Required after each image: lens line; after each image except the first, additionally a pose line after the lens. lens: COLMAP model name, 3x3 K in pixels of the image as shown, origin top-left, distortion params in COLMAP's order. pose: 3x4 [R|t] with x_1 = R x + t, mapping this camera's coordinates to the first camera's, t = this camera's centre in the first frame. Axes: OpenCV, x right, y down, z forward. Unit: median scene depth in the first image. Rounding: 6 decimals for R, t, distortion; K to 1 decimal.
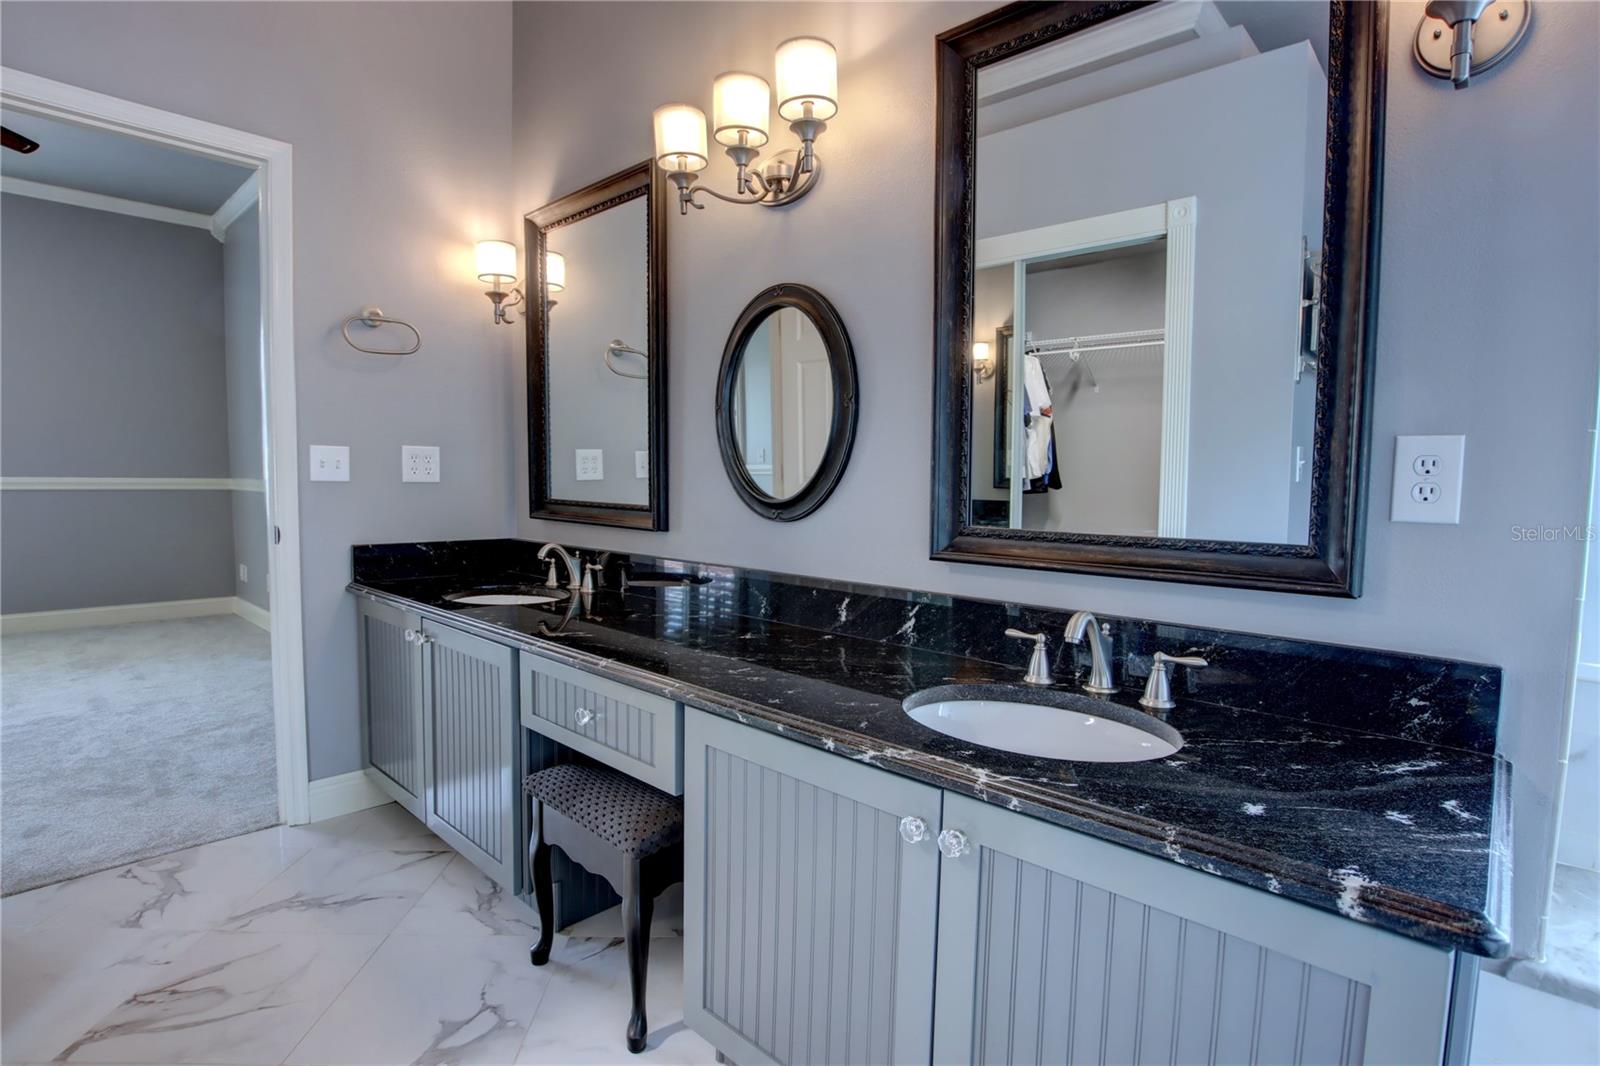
lens RADIAL K [[794.7, 0, 804.3], [0, 794.7, 539.1], [0, 0, 1]] dist [-0.034631, 0.000939]
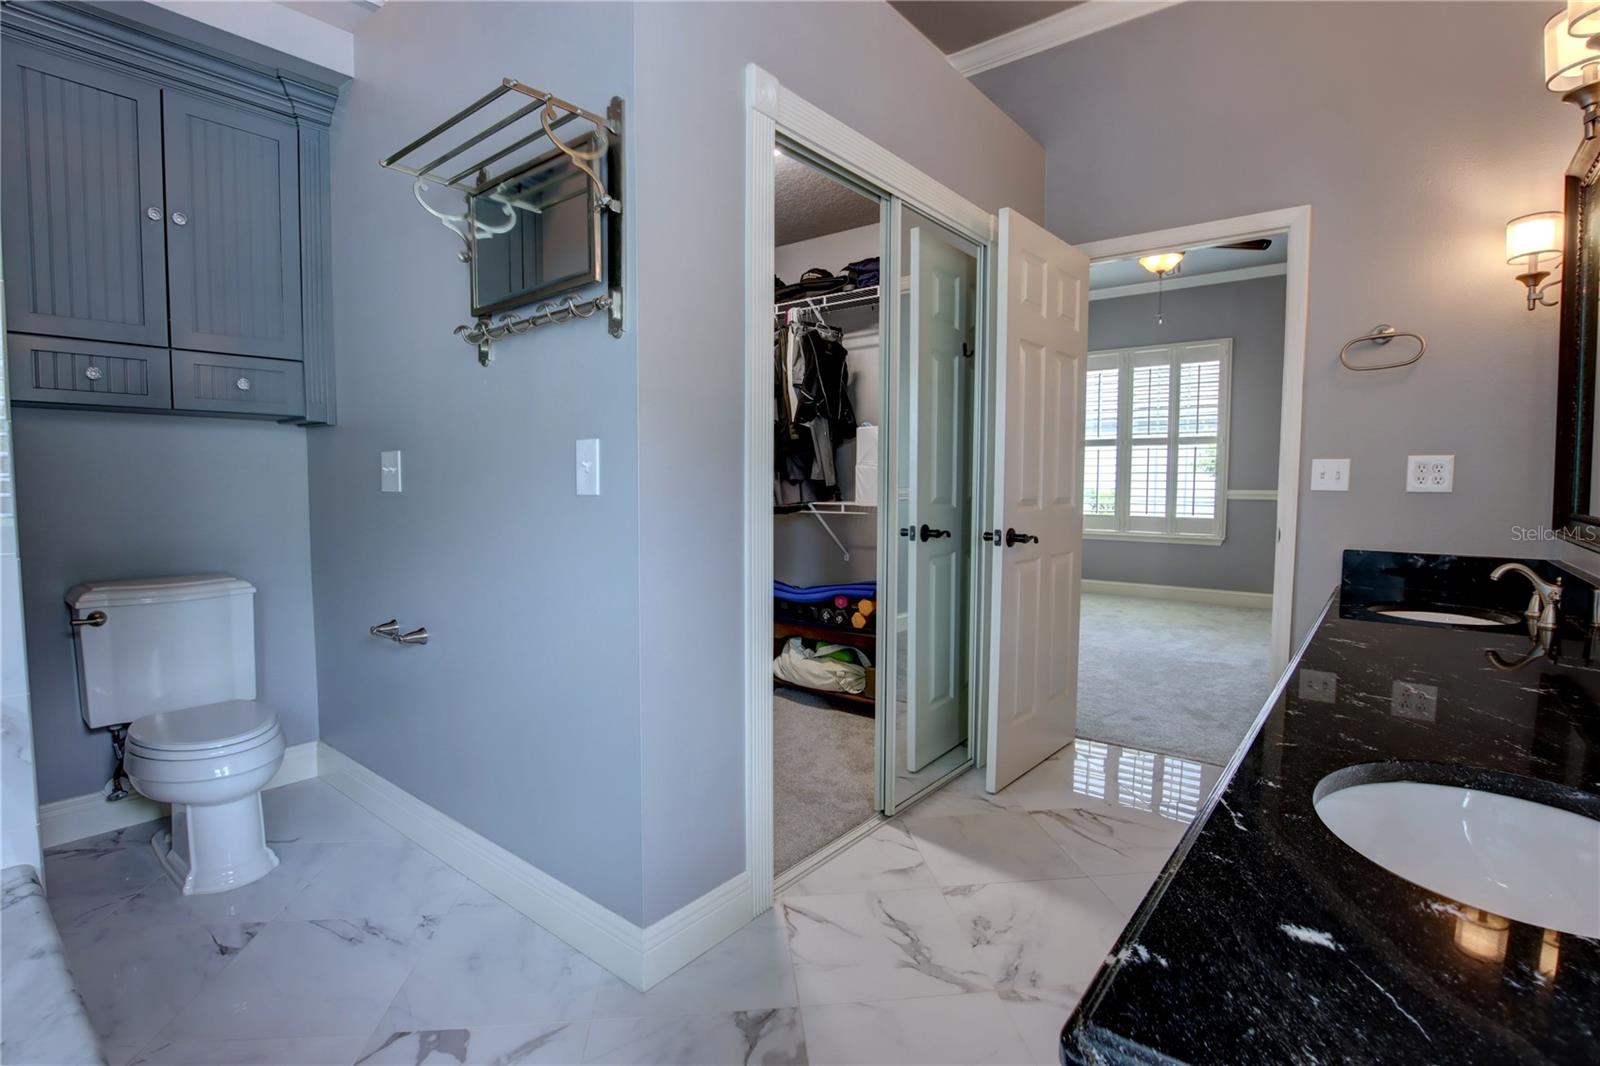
lens RADIAL K [[747.7, 0, 768.9], [0, 747.7, 535.4], [0, 0, 1]] dist [-0.021744, 0.000287]
pose [[0.035782, 0.055166, -0.997836, 0.428856], [-0.078476, 0.995547, 0.052225, -0.002468], [0.996274, 0.076437, 0.039952, 0.167095]]
